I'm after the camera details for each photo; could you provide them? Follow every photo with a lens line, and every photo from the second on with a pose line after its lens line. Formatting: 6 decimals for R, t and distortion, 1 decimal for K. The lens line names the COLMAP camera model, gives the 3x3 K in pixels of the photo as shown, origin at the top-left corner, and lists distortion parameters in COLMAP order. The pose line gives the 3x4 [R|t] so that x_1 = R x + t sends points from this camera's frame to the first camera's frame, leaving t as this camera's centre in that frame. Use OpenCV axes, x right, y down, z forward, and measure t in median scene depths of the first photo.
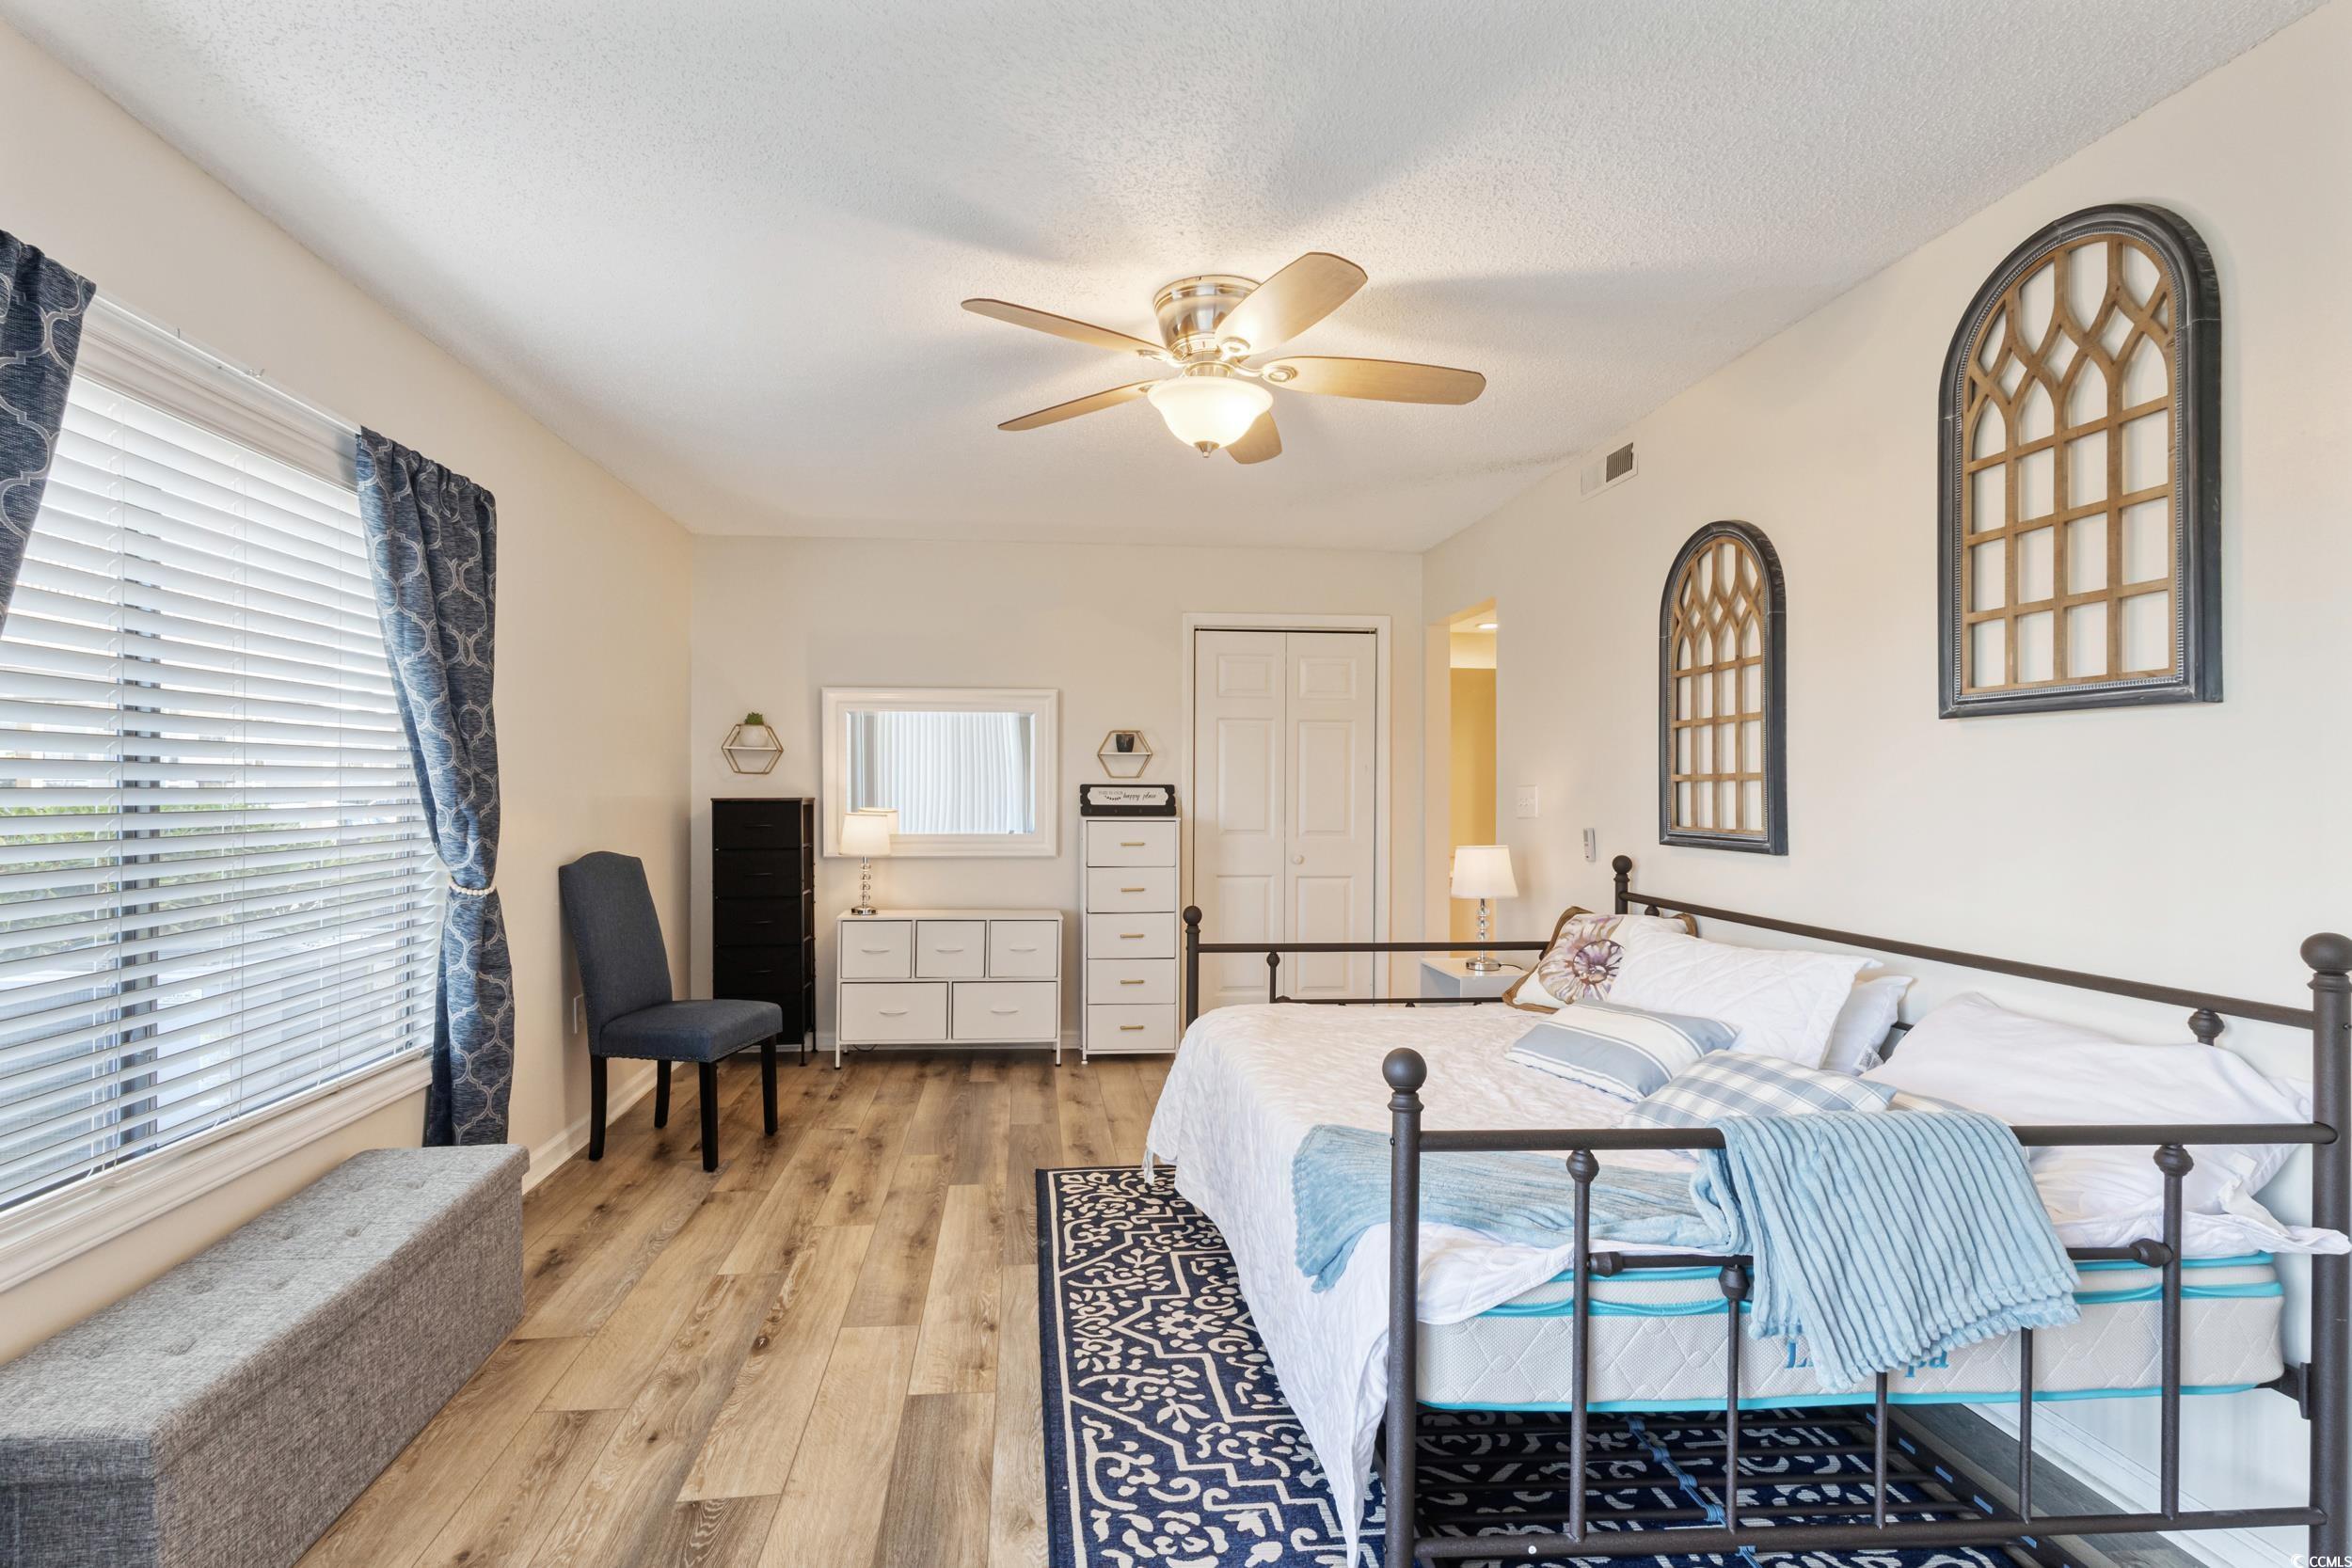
lens RADIAL K [[1085.9, 0, 1146.3], [0, 1085.9, 786.9], [0, 0, 1]] dist [0.000578, 0.000630]
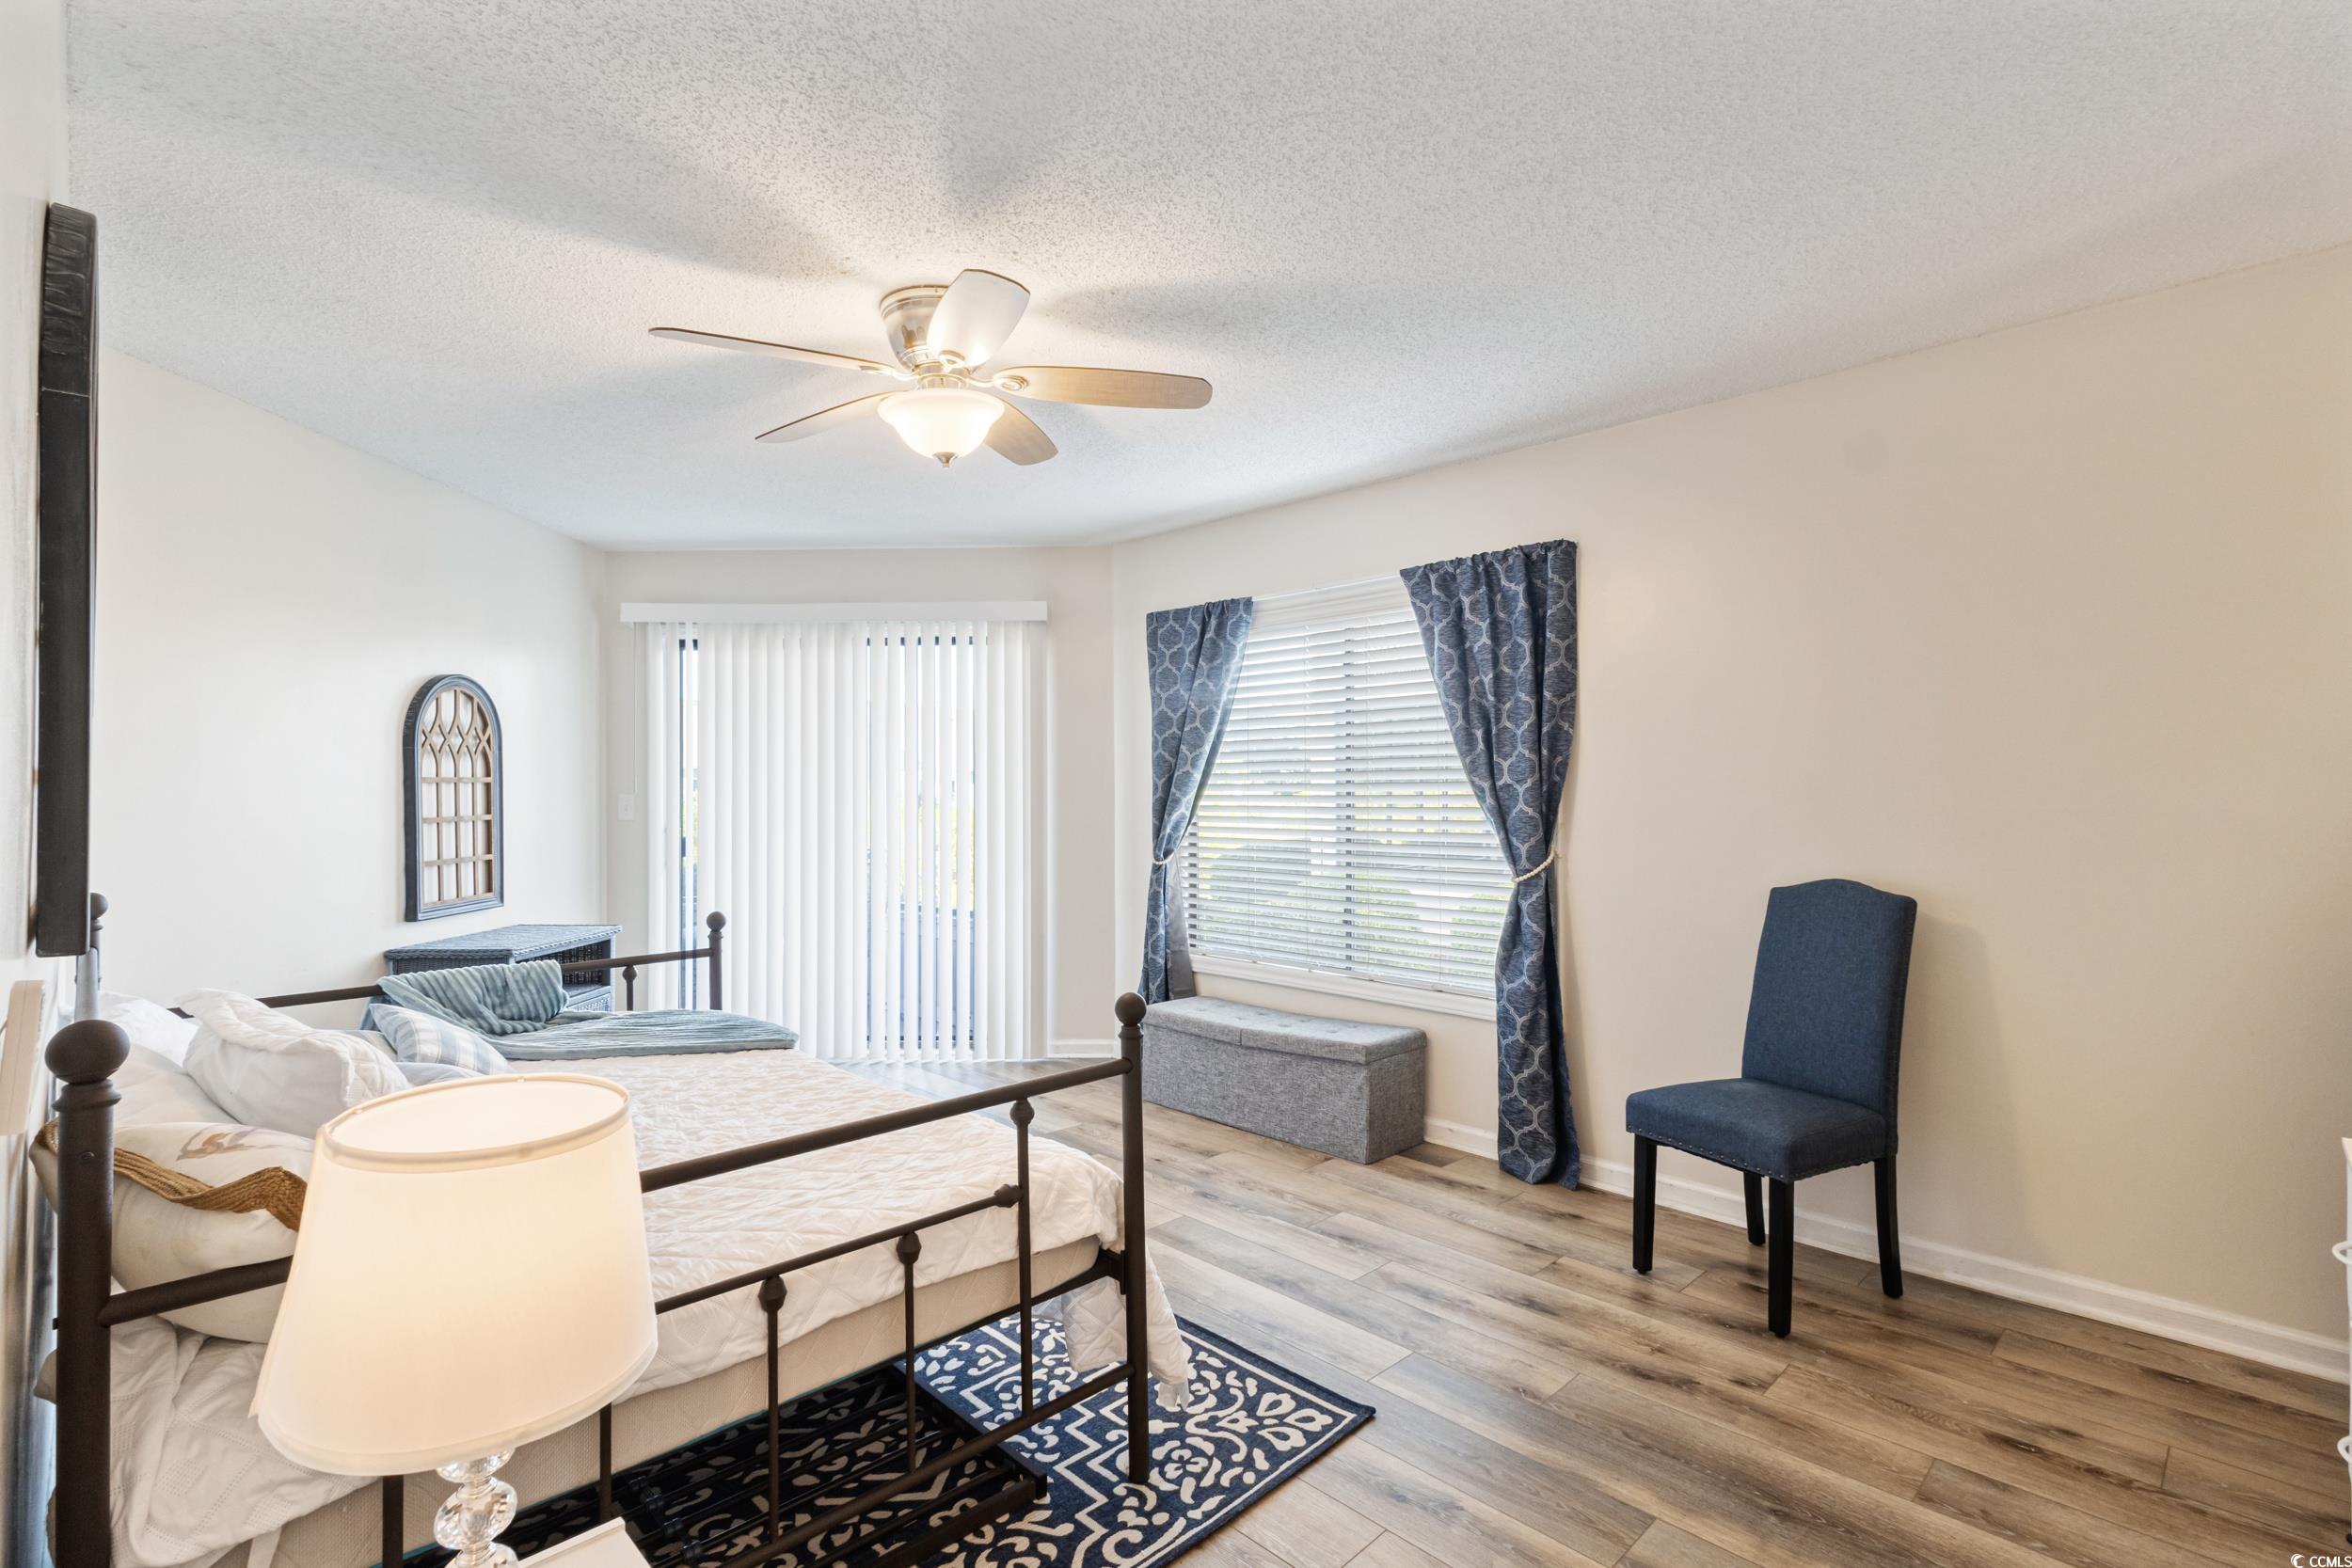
lens RADIAL K [[1085.9, 0, 1146.3], [0, 1085.9, 786.9], [0, 0, 1]] dist [0.000578, 0.000630]
pose [[-0.789459, -0.000873, -0.613802, 0.409285], [0.000250, 0.999998, -0.001744, -0.006697], [0.613803, -0.001531, -0.789458, 1.492616]]
